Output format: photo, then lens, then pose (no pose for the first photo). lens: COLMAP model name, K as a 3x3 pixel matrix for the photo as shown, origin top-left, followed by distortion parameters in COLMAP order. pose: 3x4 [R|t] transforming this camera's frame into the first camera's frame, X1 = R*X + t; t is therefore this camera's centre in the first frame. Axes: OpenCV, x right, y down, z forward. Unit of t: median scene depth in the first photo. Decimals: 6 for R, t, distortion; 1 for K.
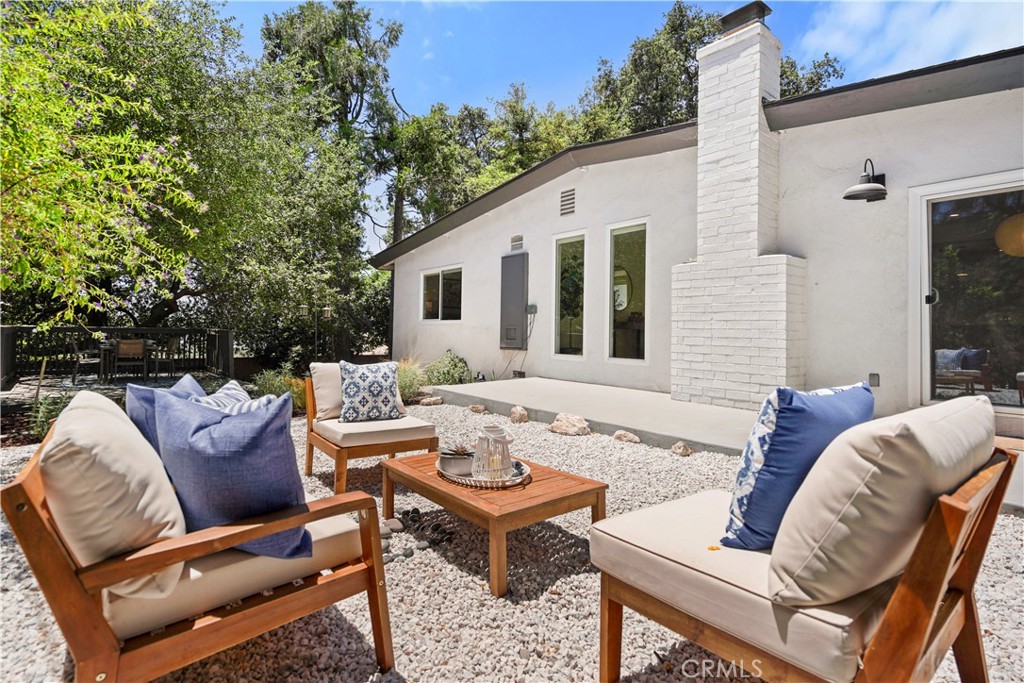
lens RADIAL K [[471.7, 0, 512.0], [0, 471.7, 341.5], [0, 0, 1]] dist [0.000301, 0.000045]
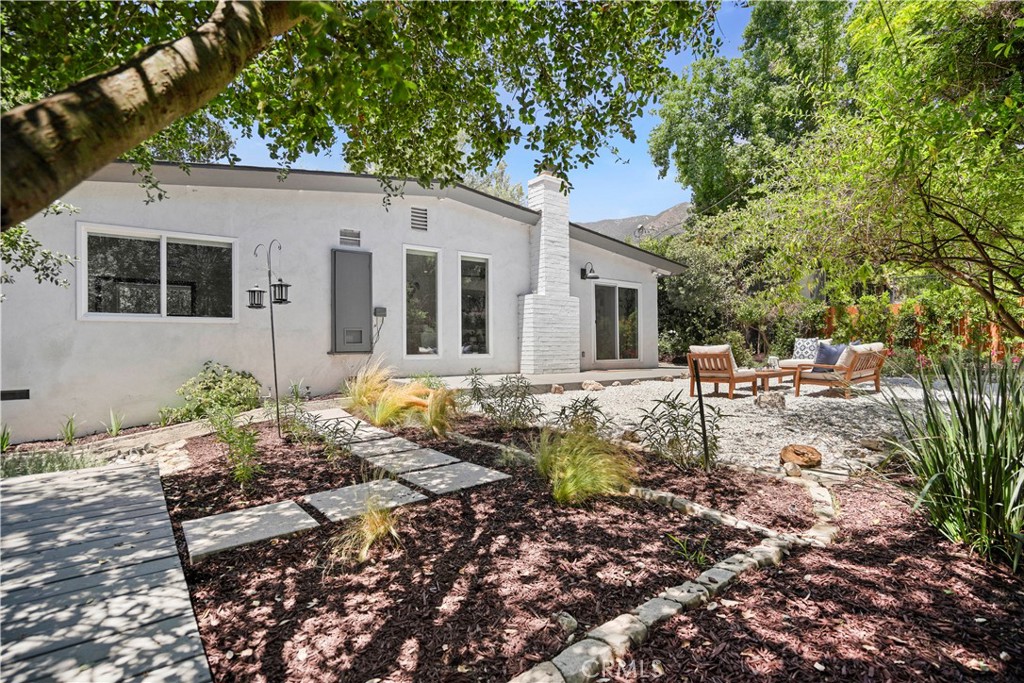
lens RADIAL K [[471.7, 0, 512.0], [0, 471.7, 341.5], [0, 0, 1]] dist [0.000301, 0.000045]
pose [[0.104226, -0.013821, 0.994458, -0.906721], [0.025622, 0.999609, 0.011207, -0.010495], [-0.994224, 0.024312, 0.104539, 0.621591]]
